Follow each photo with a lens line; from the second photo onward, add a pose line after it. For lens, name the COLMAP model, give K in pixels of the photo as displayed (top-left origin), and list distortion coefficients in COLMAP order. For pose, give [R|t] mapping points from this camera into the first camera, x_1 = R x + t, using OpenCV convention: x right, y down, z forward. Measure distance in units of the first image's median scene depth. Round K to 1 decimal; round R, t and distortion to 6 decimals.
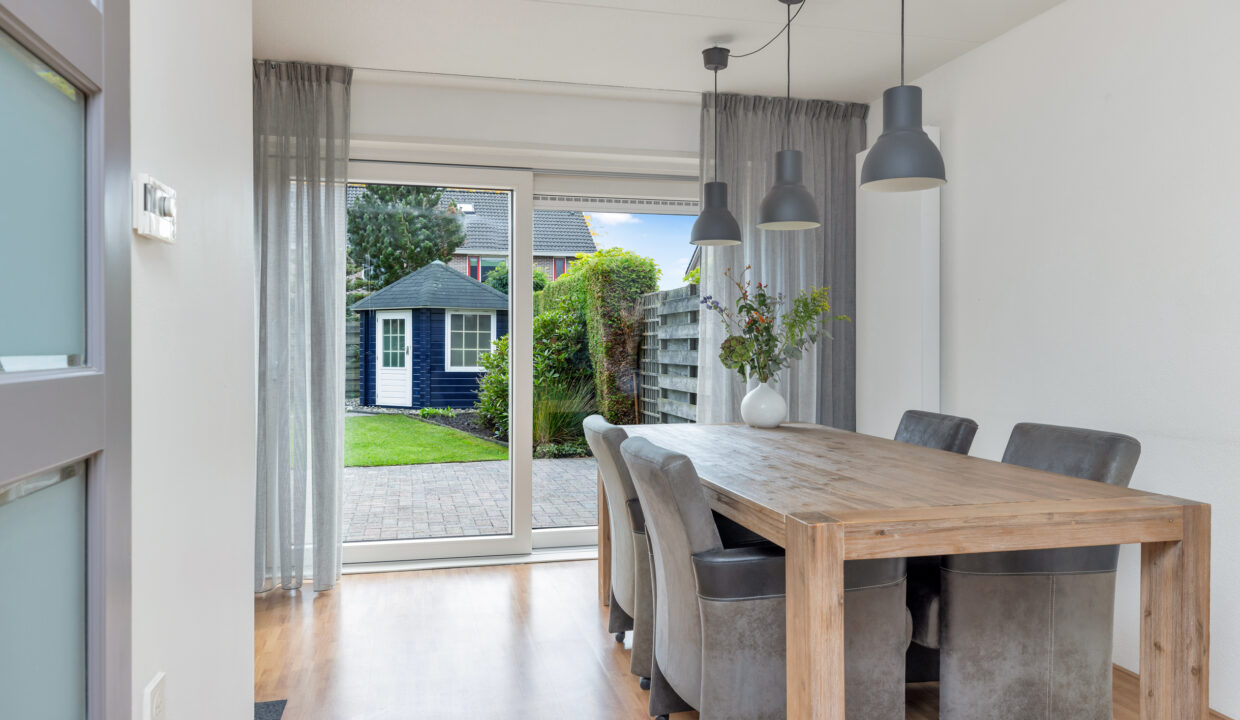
lens RADIAL K [[906.4, 0, 625.3], [0, 906.4, 352.3], [0, 0, 1]] dist [0.001788, 0.000321]
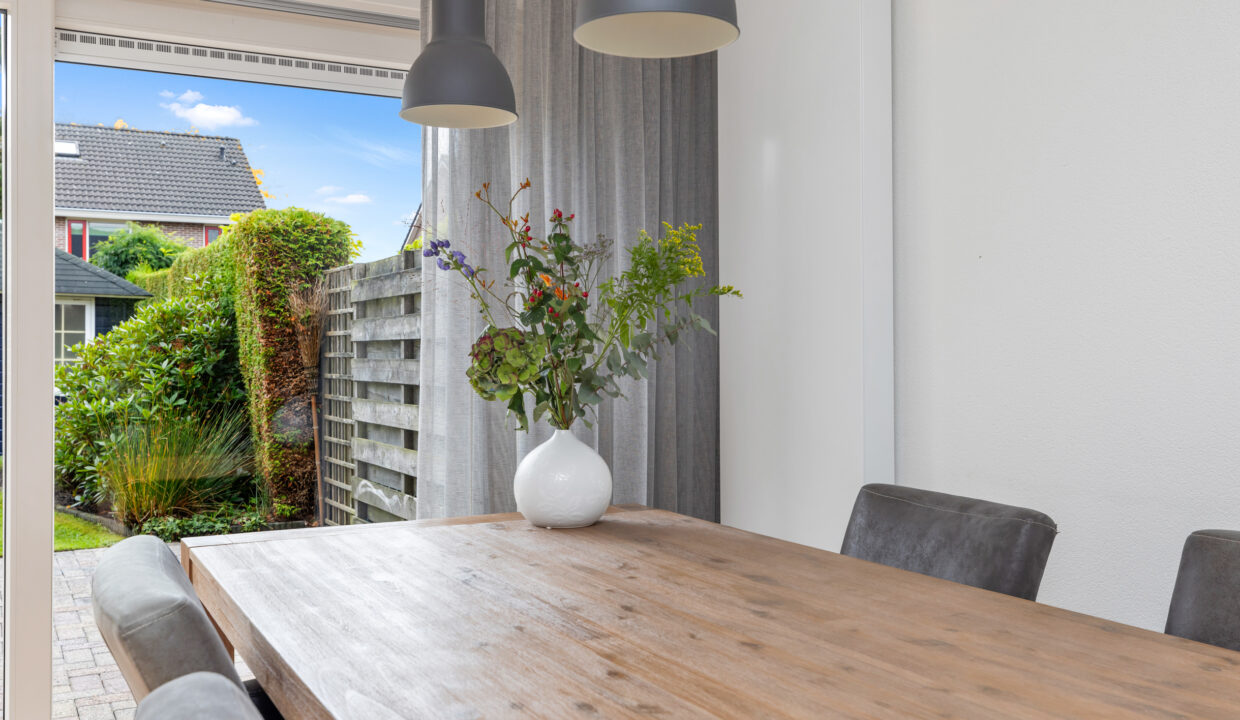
lens RADIAL K [[1170.3, 0, 625.5], [0, 1170.3, 352.1], [0, 0, 1]] dist [0.020154, 0.000000]
pose [[0.967441, -0.003102, 0.253078, 0.014688], [0.005092, 0.999961, -0.007206, -0.000694], [-0.253046, 0.008260, 0.967419, 0.186768]]
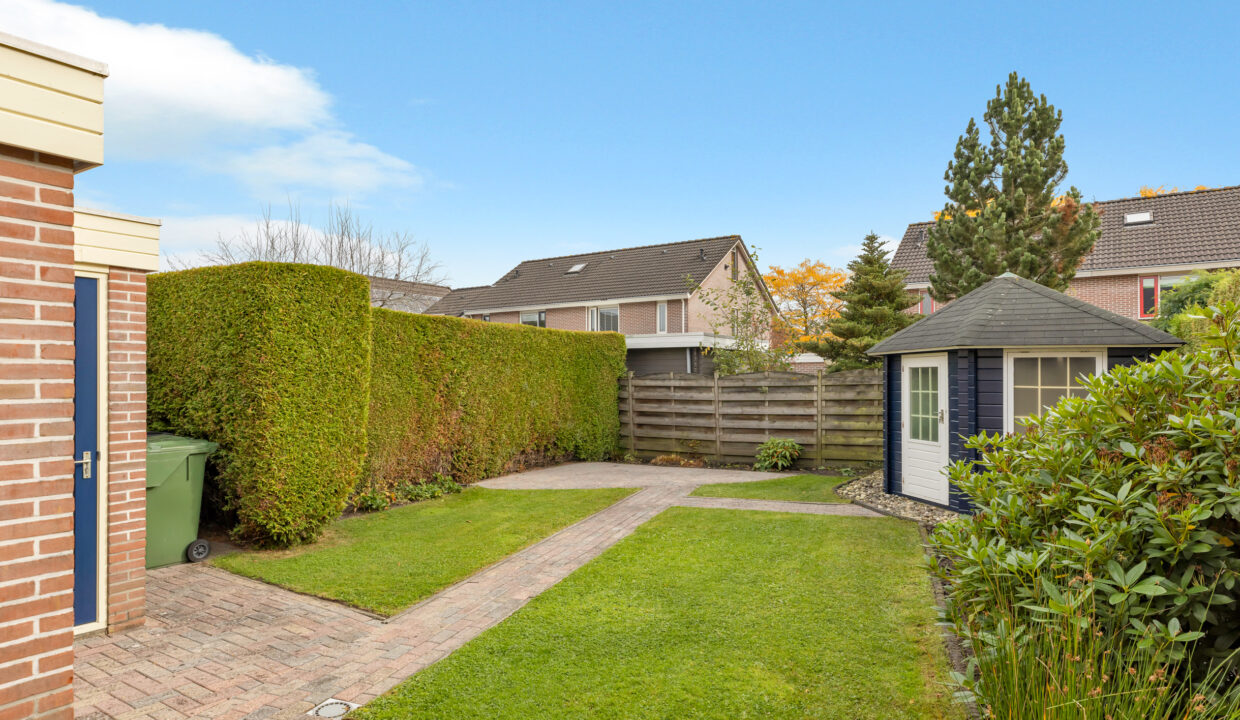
lens RADIAL K [[698.1, 0, 625.0], [0, 698.1, 362.5], [0, 0, 1]] dist [0.004118, 0.000521]
pose [[0.652092, -0.019927, -0.757878, -0.021490], [-0.002817, 0.999584, -0.028706, -0.041759], [0.758135, 0.020854, 0.651765, 0.848884]]
